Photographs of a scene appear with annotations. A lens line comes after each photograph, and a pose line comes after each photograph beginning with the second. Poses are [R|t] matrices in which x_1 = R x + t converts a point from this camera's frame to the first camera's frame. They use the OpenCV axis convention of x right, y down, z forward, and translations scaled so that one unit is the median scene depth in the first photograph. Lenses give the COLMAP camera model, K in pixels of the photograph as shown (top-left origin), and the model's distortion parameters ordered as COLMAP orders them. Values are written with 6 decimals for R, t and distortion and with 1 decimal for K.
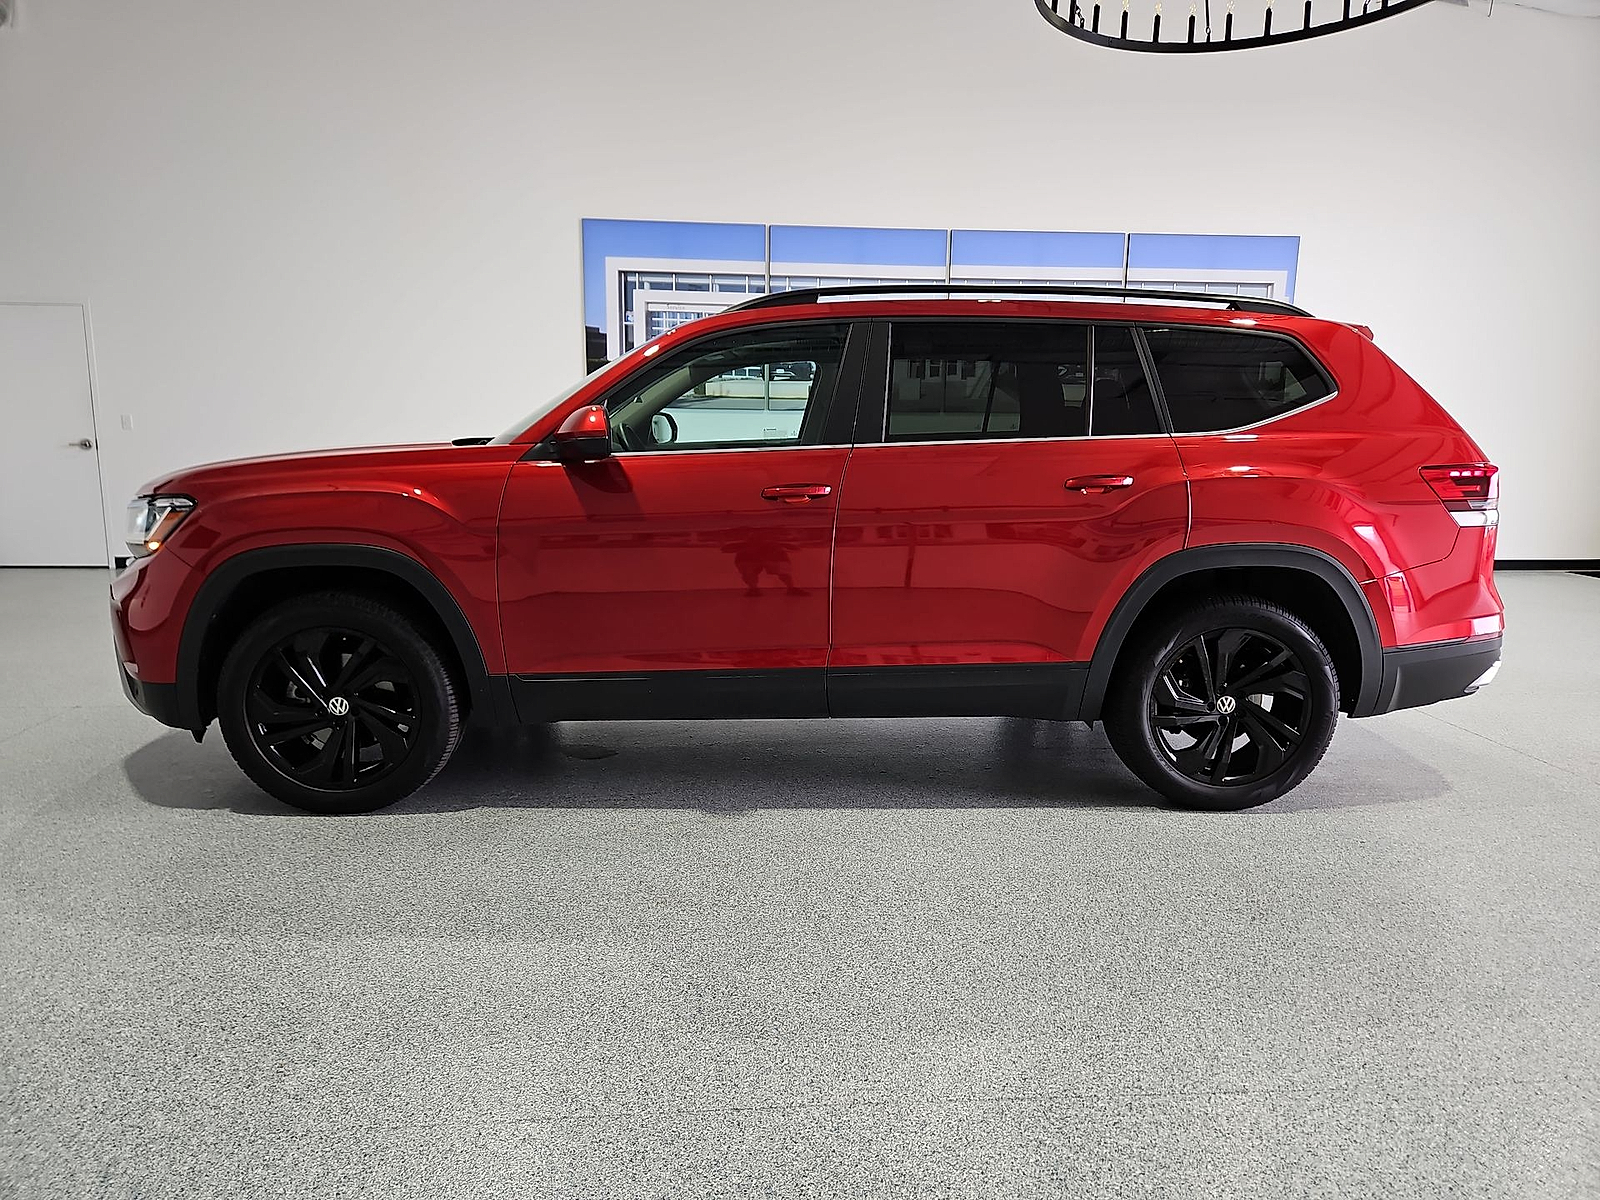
lens RADIAL K [[1047.4, 0, 800.0], [0, 1047.4, 600.0], [0, 0, 1]] dist [0.048716, -0.033751]
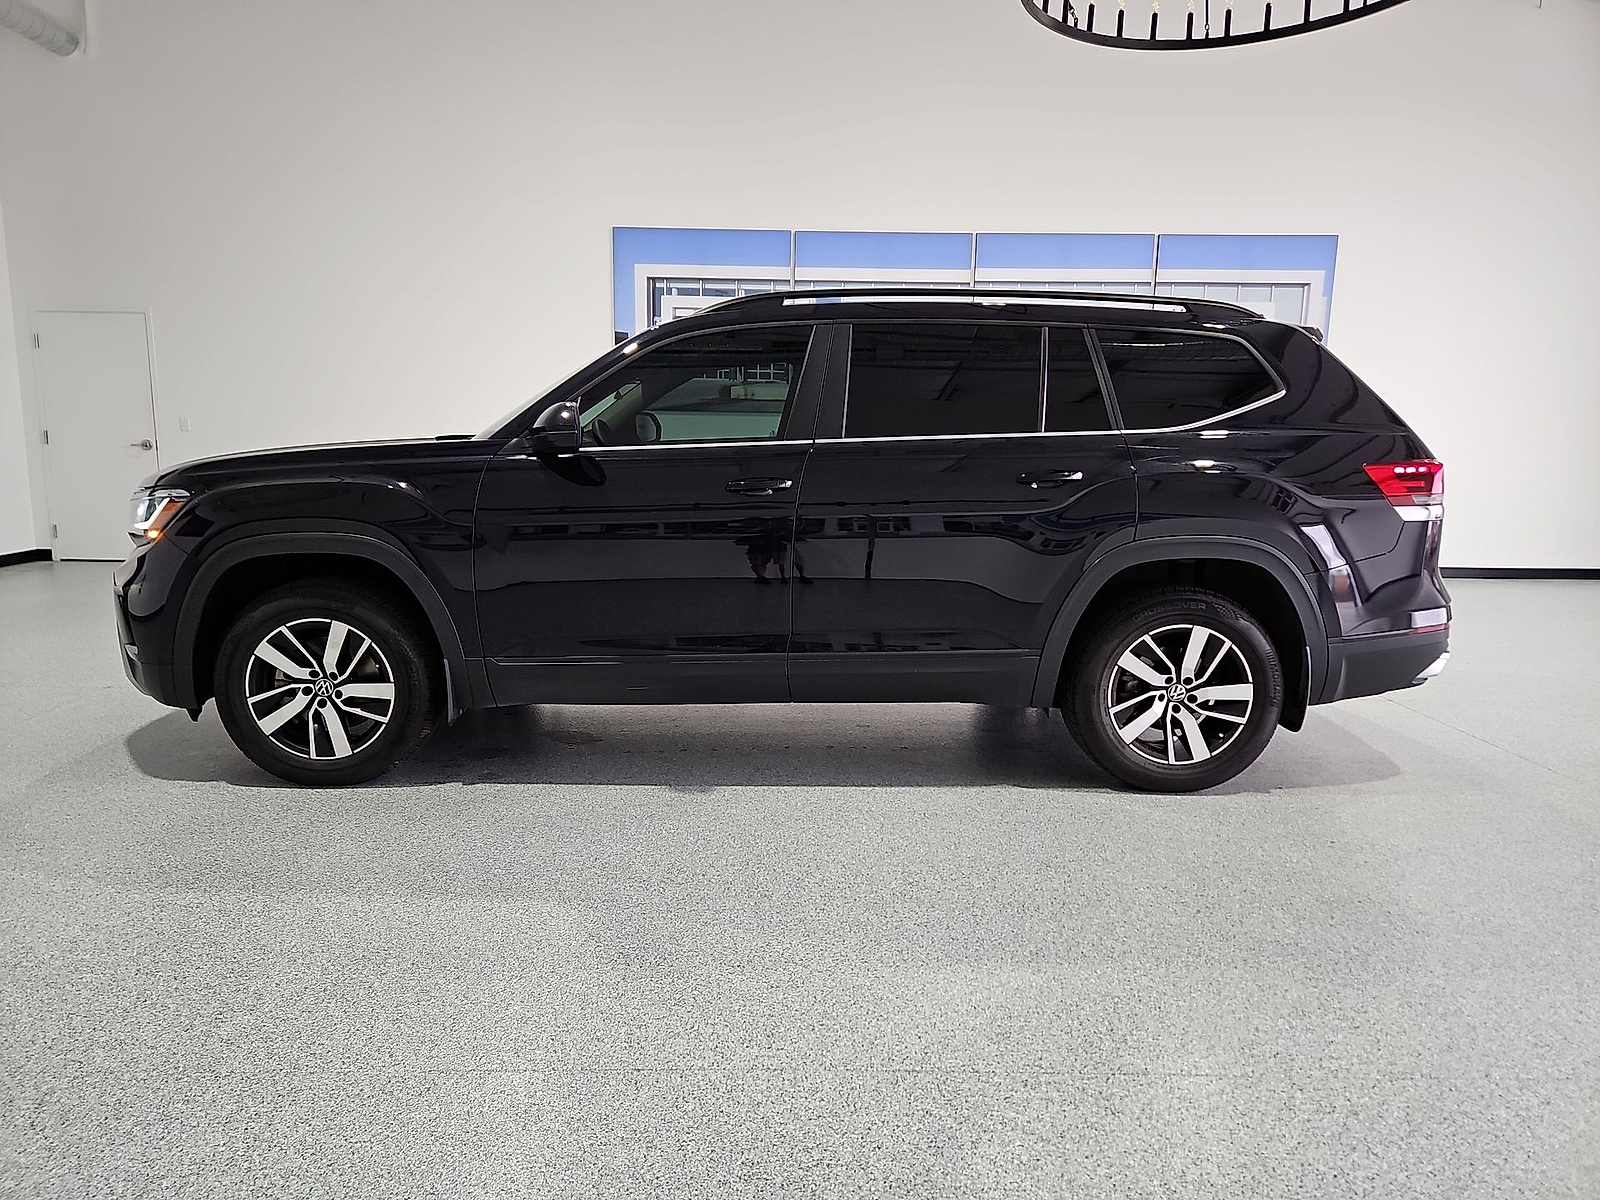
lens RADIAL K [[1035.9, 0, 796.1], [0, 1035.9, 606.6], [0, 0, 1]] dist [0.051663, -0.033783]
pose [[0.997765, 0.011111, -0.065890, 0.110975], [-0.011046, 0.999938, 0.001354, 0.015110], [0.065901, -0.000623, 0.997826, -0.013764]]
